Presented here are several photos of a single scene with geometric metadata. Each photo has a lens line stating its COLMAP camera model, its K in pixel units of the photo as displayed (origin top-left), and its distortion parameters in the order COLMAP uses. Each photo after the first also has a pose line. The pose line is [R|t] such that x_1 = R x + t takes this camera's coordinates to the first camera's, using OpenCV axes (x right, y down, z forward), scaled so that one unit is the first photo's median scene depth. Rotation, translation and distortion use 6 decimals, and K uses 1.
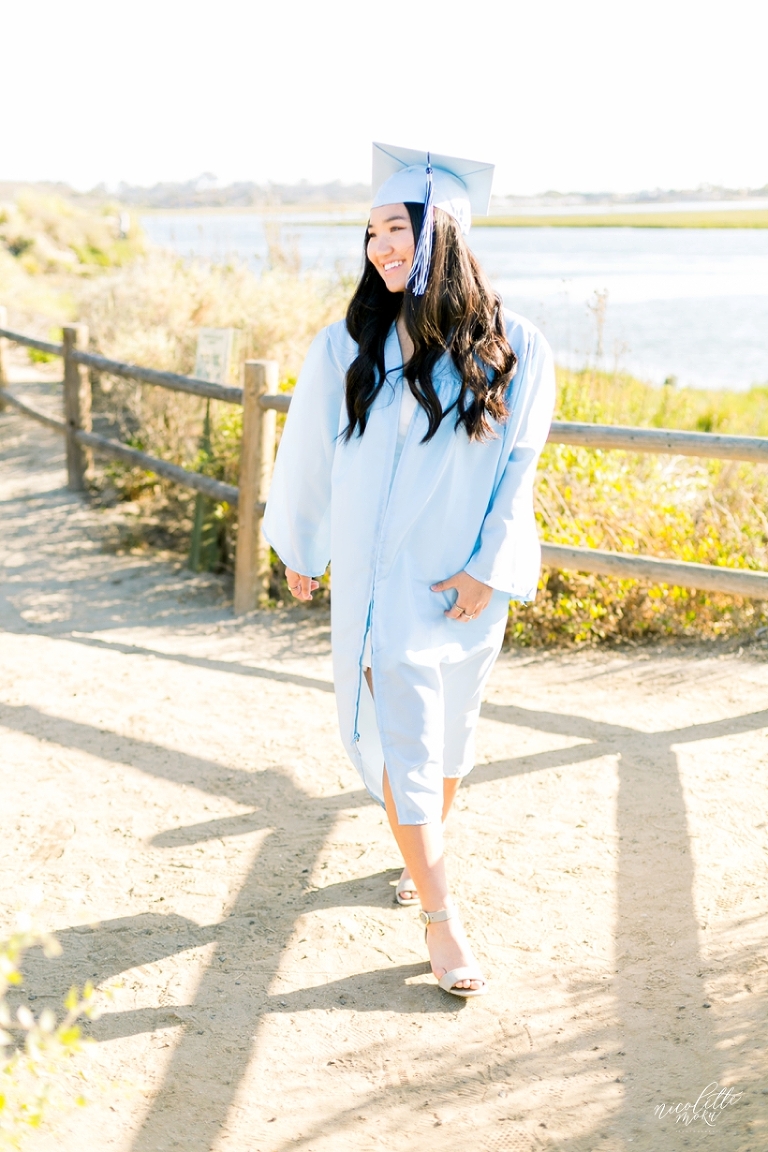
lens RADIAL K [[2332.3, 0, 383.8], [0, 2332.3, 576.2], [0, 0, 1]] dist [-0.122632, 0.000000]
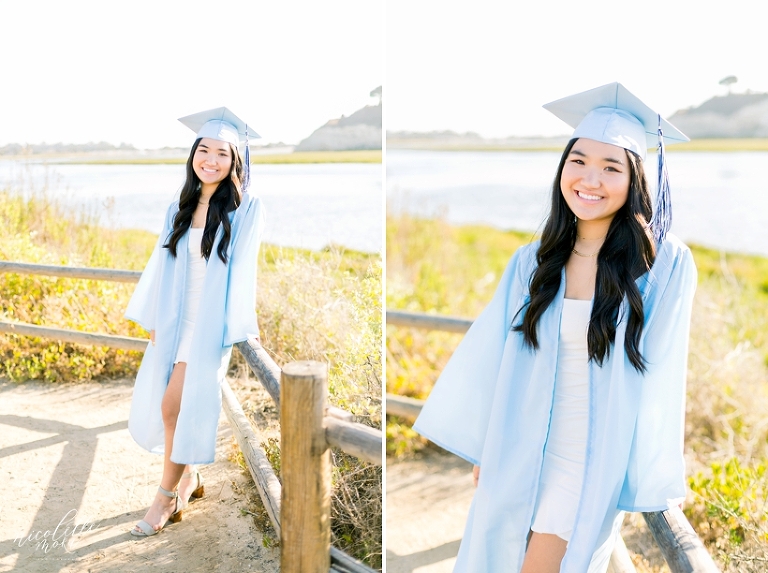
lens RADIAL K [[1073.9, 0, 383.8], [0, 1073.9, 287.1], [0, 0, 1]] dist [-0.020123, 0.000000]
pose [[0.985229, -0.031834, 0.168257, 0.183957], [0.037467, 0.998835, -0.030410, -0.011347], [-0.167093, 0.036265, 0.985274, 0.078421]]
